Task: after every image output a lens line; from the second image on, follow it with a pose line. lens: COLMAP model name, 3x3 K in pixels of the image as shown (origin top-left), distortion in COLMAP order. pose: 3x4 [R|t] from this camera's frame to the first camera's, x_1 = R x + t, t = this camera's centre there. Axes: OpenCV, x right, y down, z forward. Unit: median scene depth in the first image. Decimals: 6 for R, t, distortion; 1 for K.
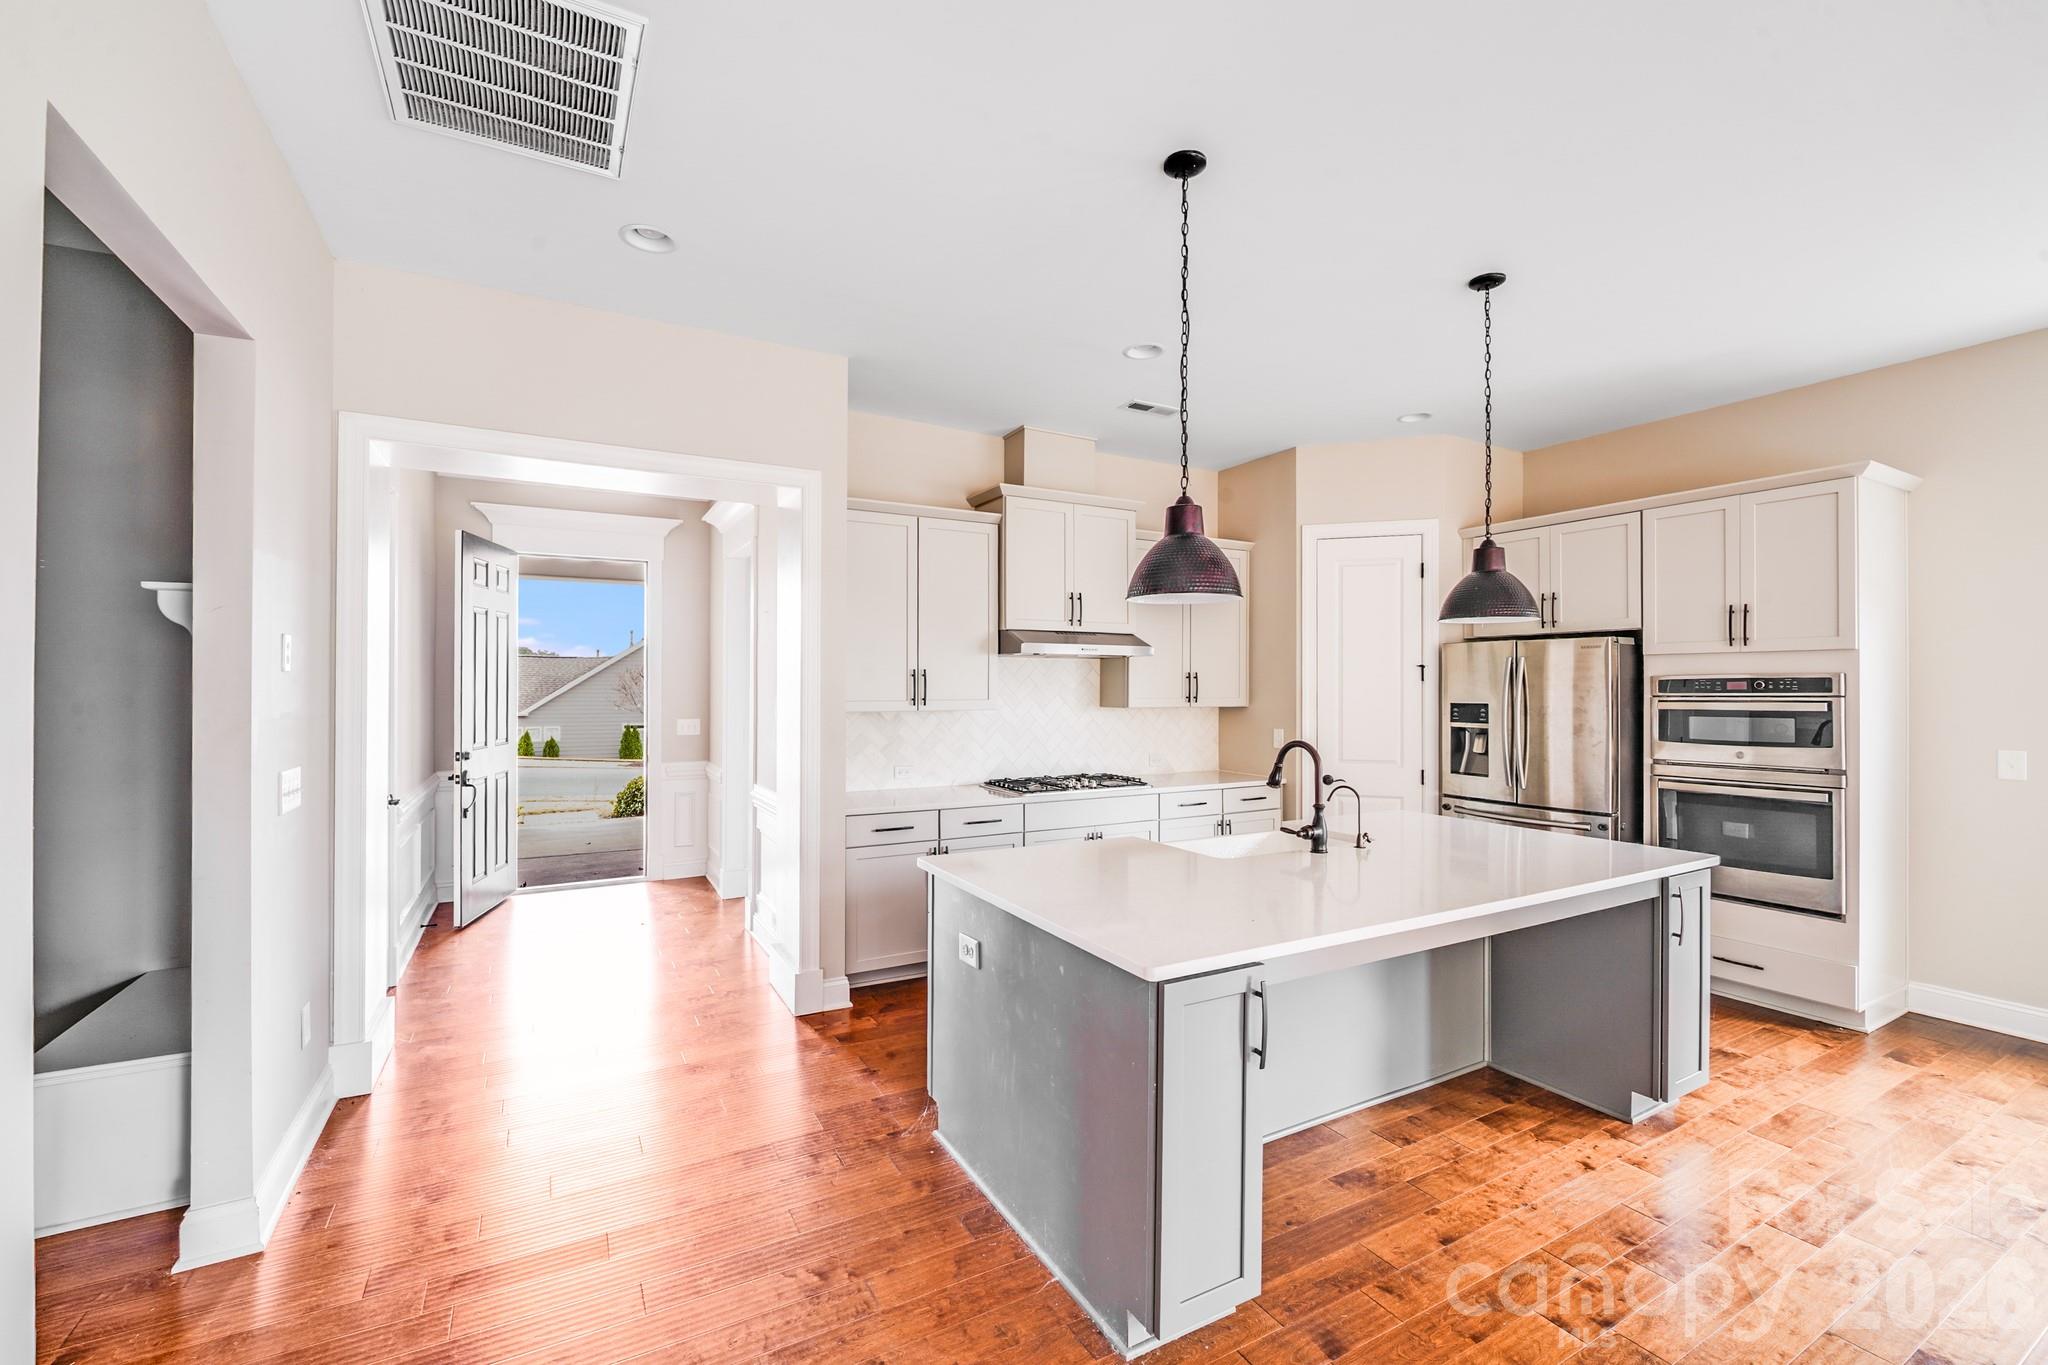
lens RADIAL K [[851.0, 0, 1005.2], [0, 851.0, 688.9], [0, 0, 1]] dist [-0.011907, -0.000691]
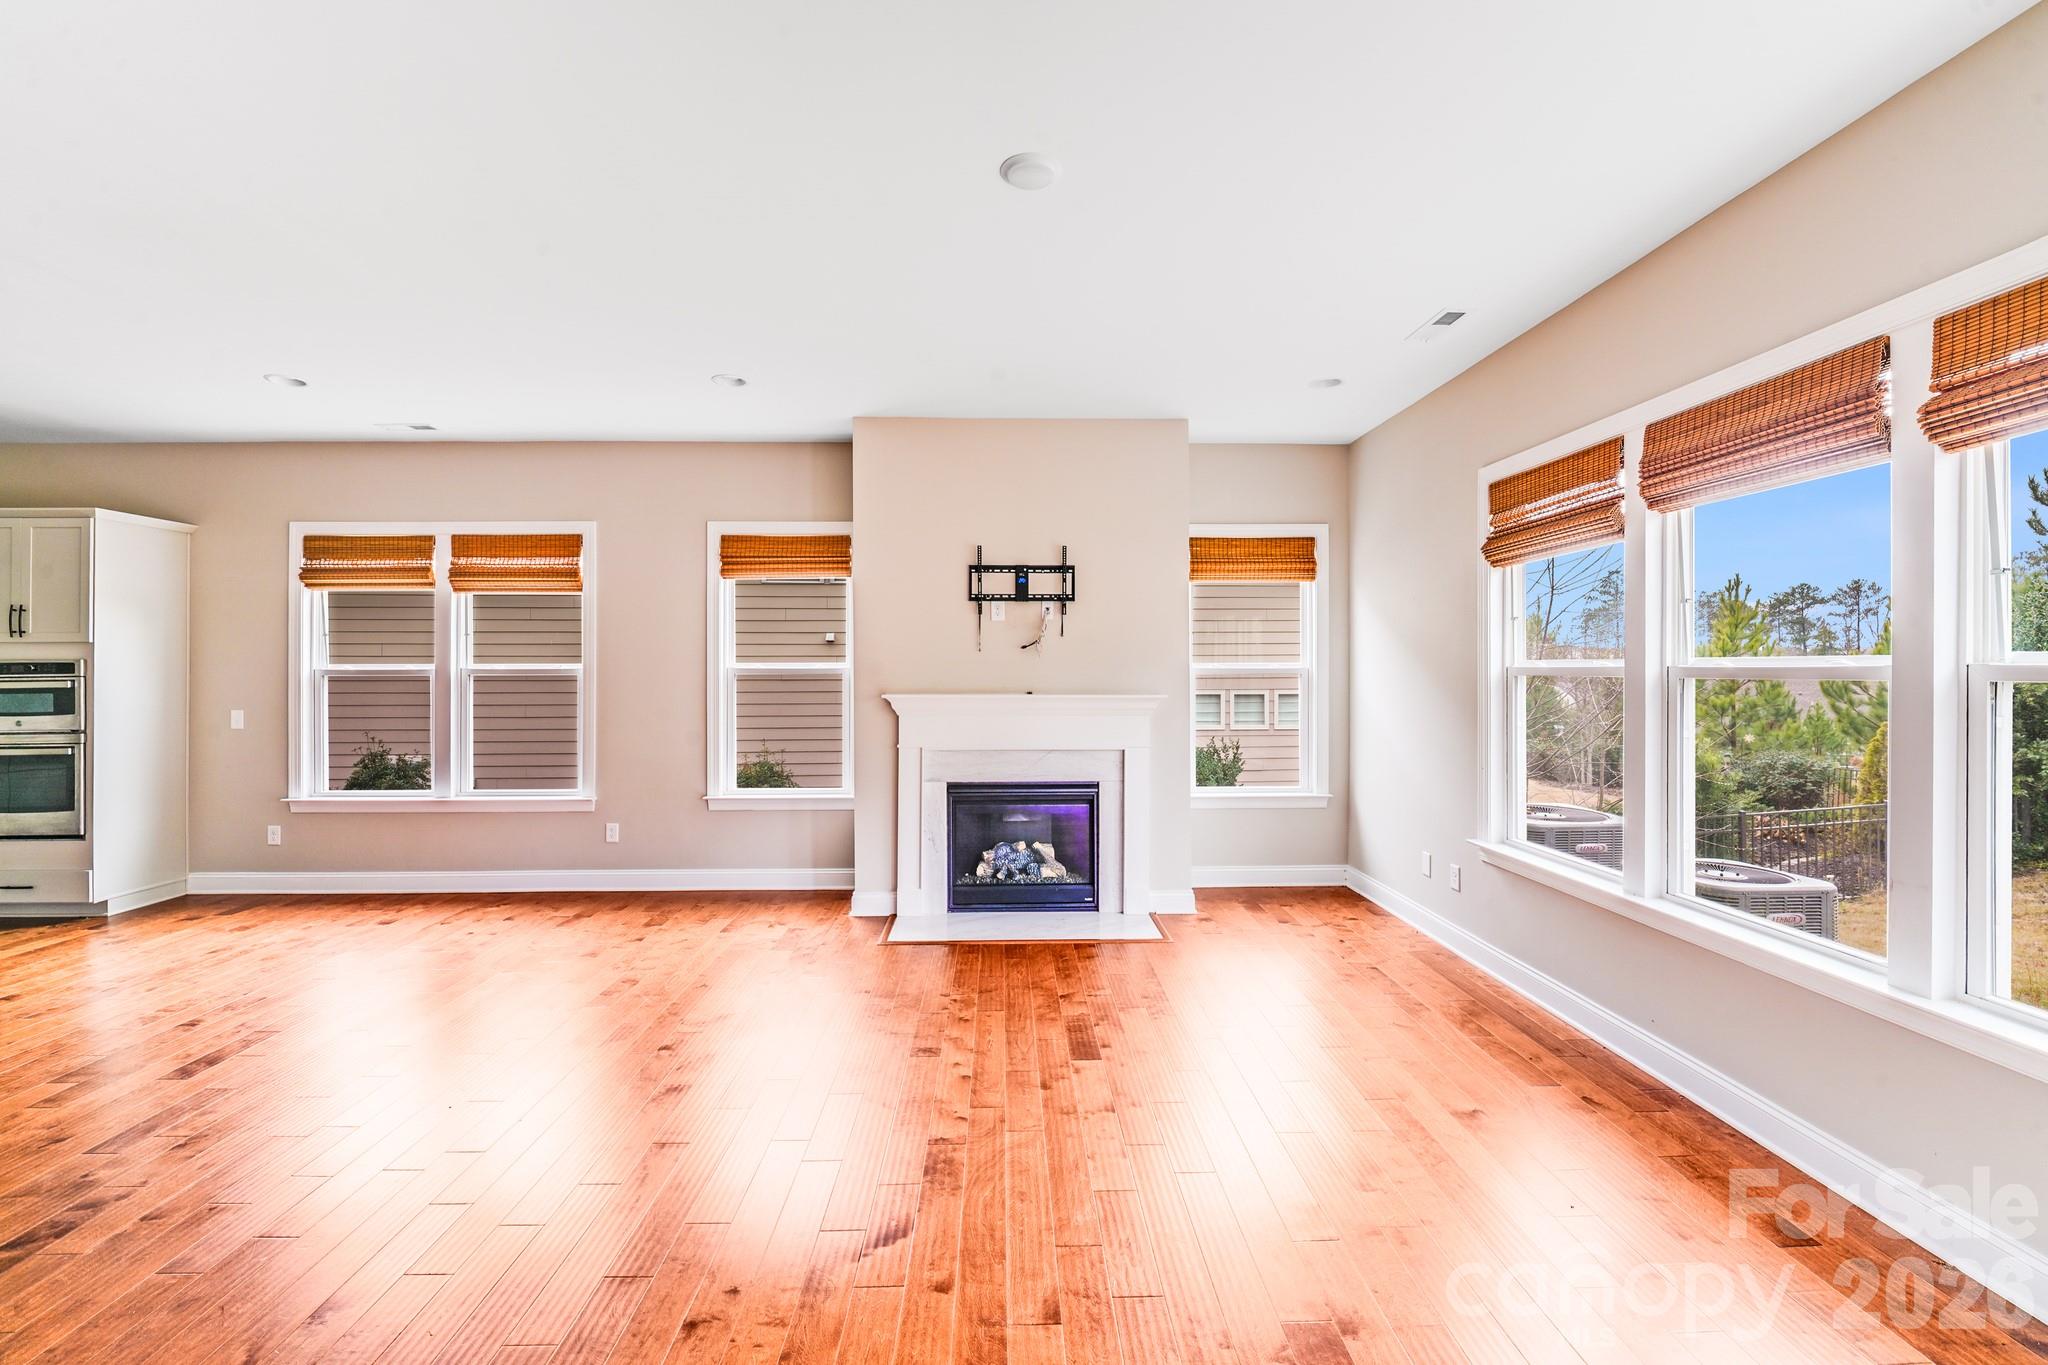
lens RADIAL K [[843.1, 0, 1018.7], [0, 843.1, 666.1], [0, 0, 1]] dist [-0.007806, -0.000612]
pose [[0.451254, -0.000708, 0.892395, 0.436805], [0.004701, 0.999988, -0.001584, 0.001587], [-0.892383, 0.004910, 0.451252, -0.918711]]
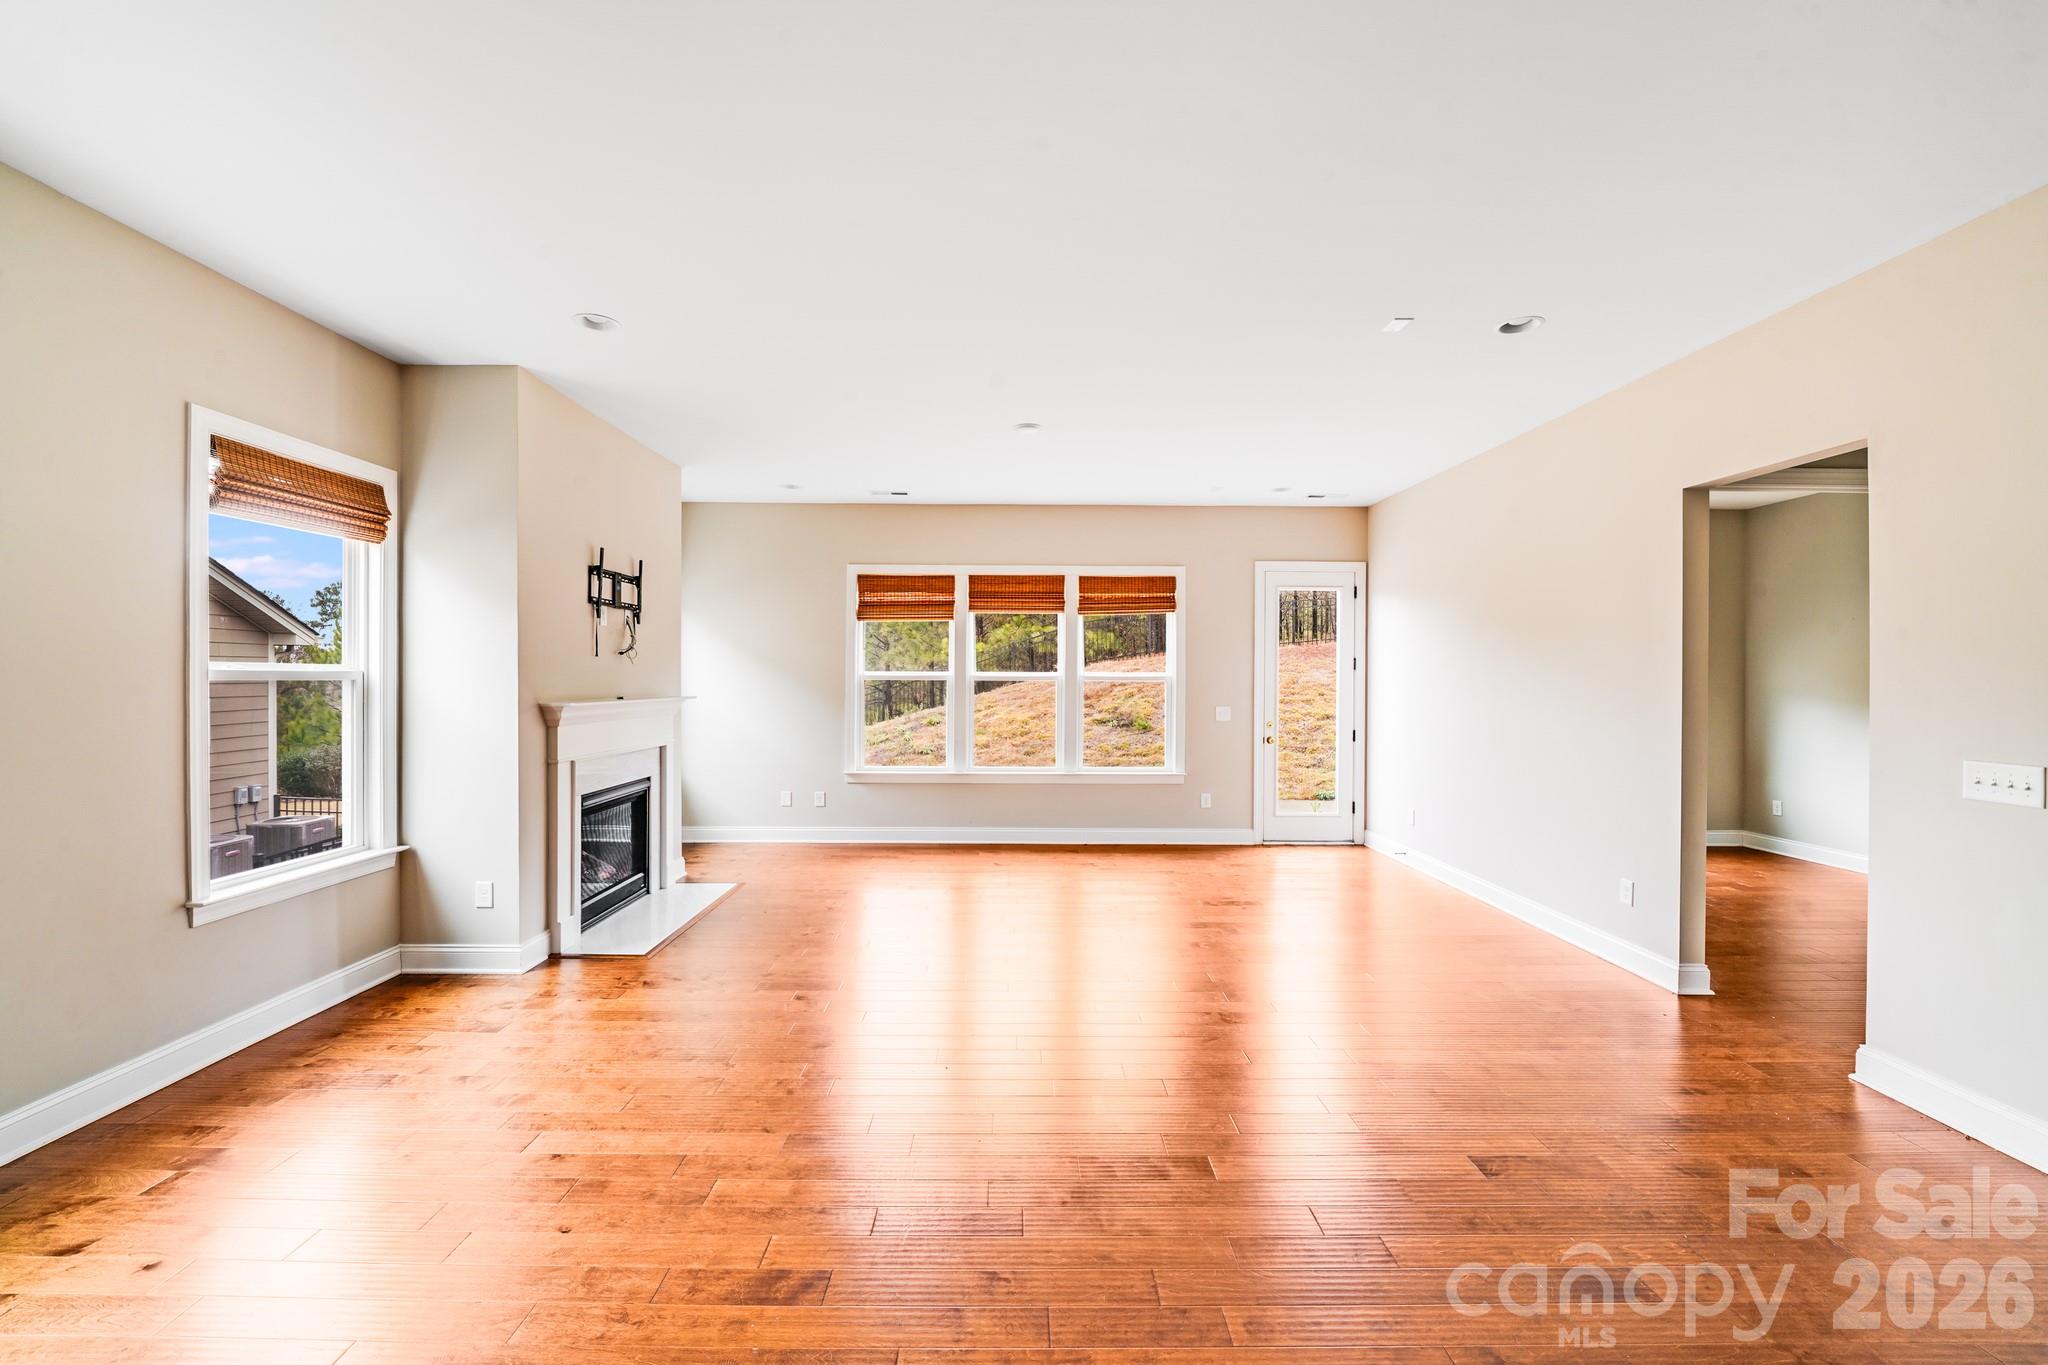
lens RADIAL K [[839.0, 0, 1017.7], [0, 839.0, 678.0], [0, 0, 1]] dist [-0.010937, -0.000440]
pose [[-0.885825, -0.007971, 0.463951, 0.429457], [-0.006334, 0.999967, 0.005086, -0.001577], [-0.463976, 0.001567, -0.885846, 0.540200]]
